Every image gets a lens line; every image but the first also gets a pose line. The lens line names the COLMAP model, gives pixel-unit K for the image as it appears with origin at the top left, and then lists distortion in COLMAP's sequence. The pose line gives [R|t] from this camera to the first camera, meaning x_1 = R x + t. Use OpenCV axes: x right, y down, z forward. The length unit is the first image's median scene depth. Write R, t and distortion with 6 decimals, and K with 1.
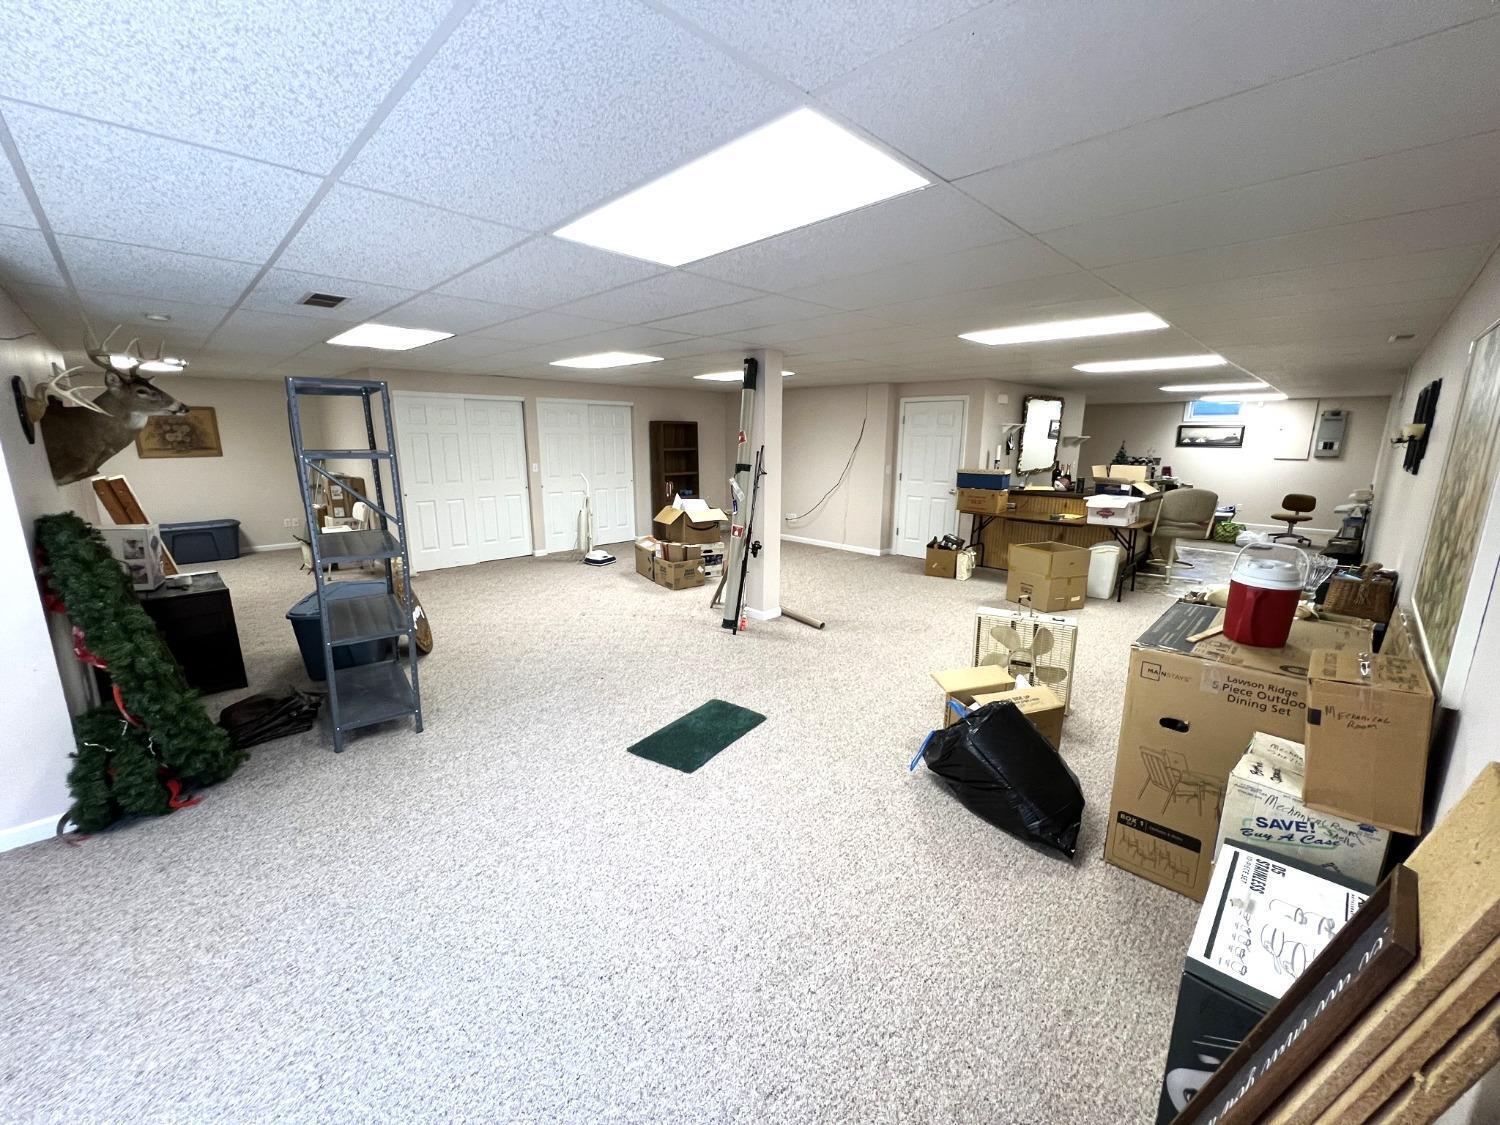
lens RADIAL K [[600.3, 0, 745.1], [0, 600.3, 561.4], [0, 0, 1]] dist [-0.008707, 0.000213]
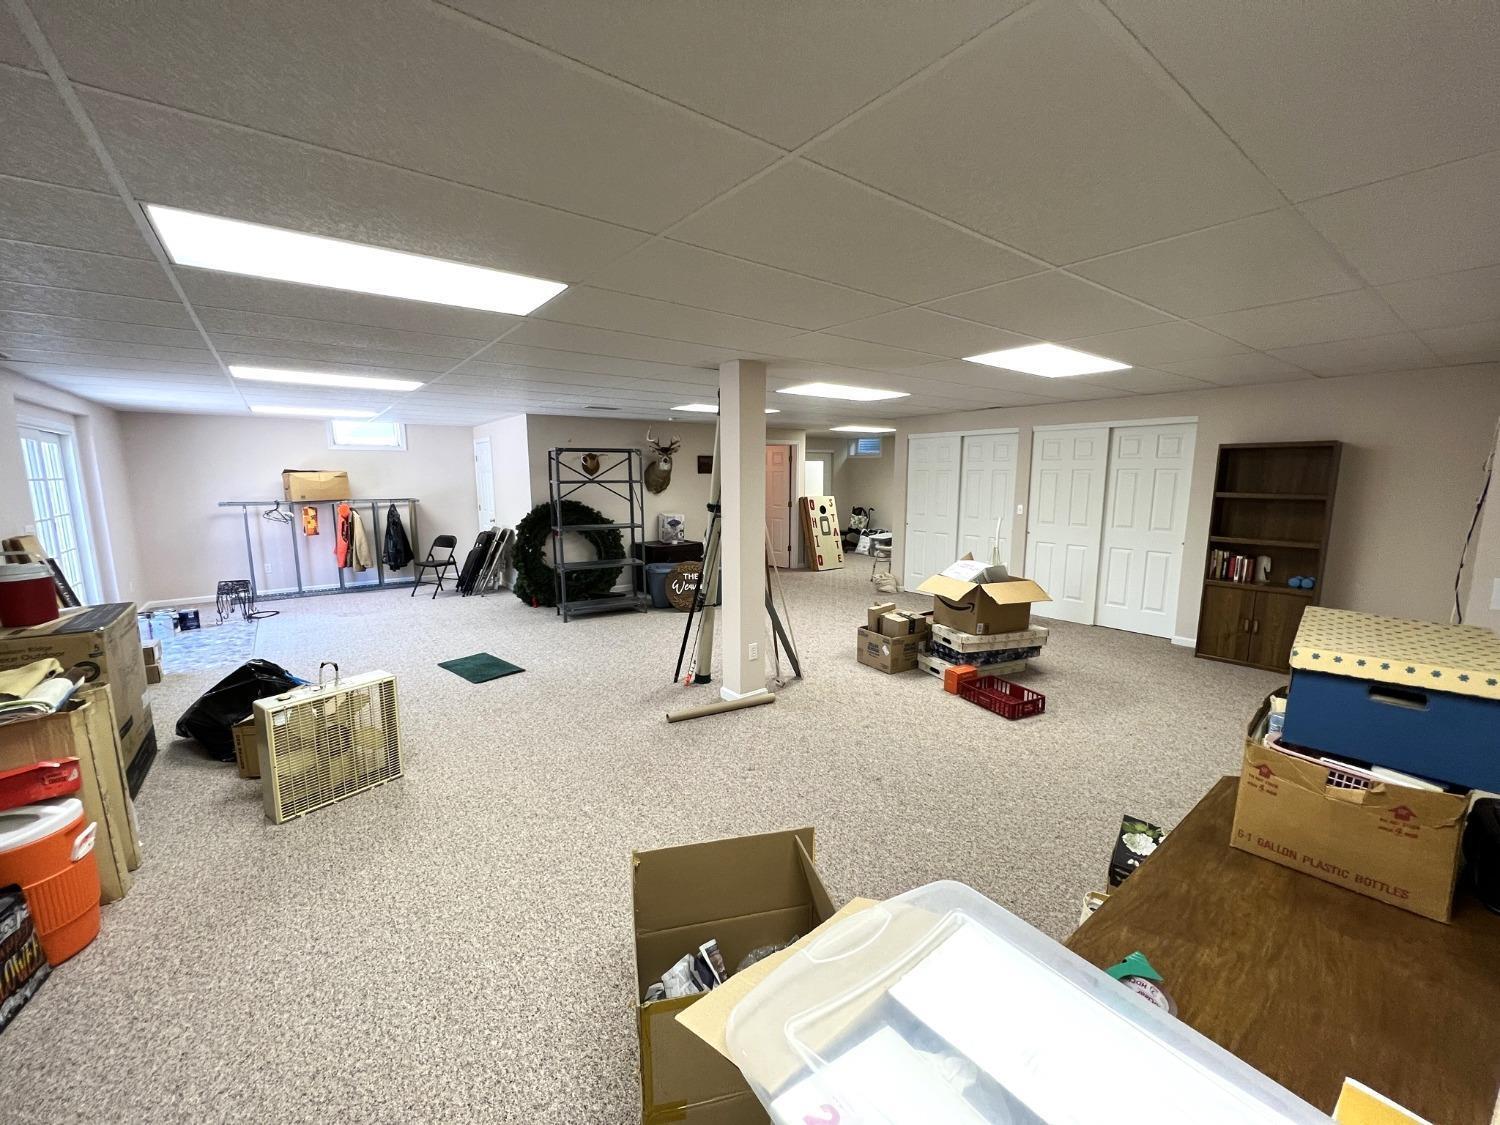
lens RADIAL K [[600.3, 0, 750.0], [0, 600.3, 564.5], [0, 0, 1]] dist [-0.008707, 0.000213]
pose [[-0.114190, 0.147771, -0.982407, 0.606206], [-0.212472, 0.962362, 0.169453, -0.165002], [0.970472, 0.228084, -0.078495, 0.831145]]
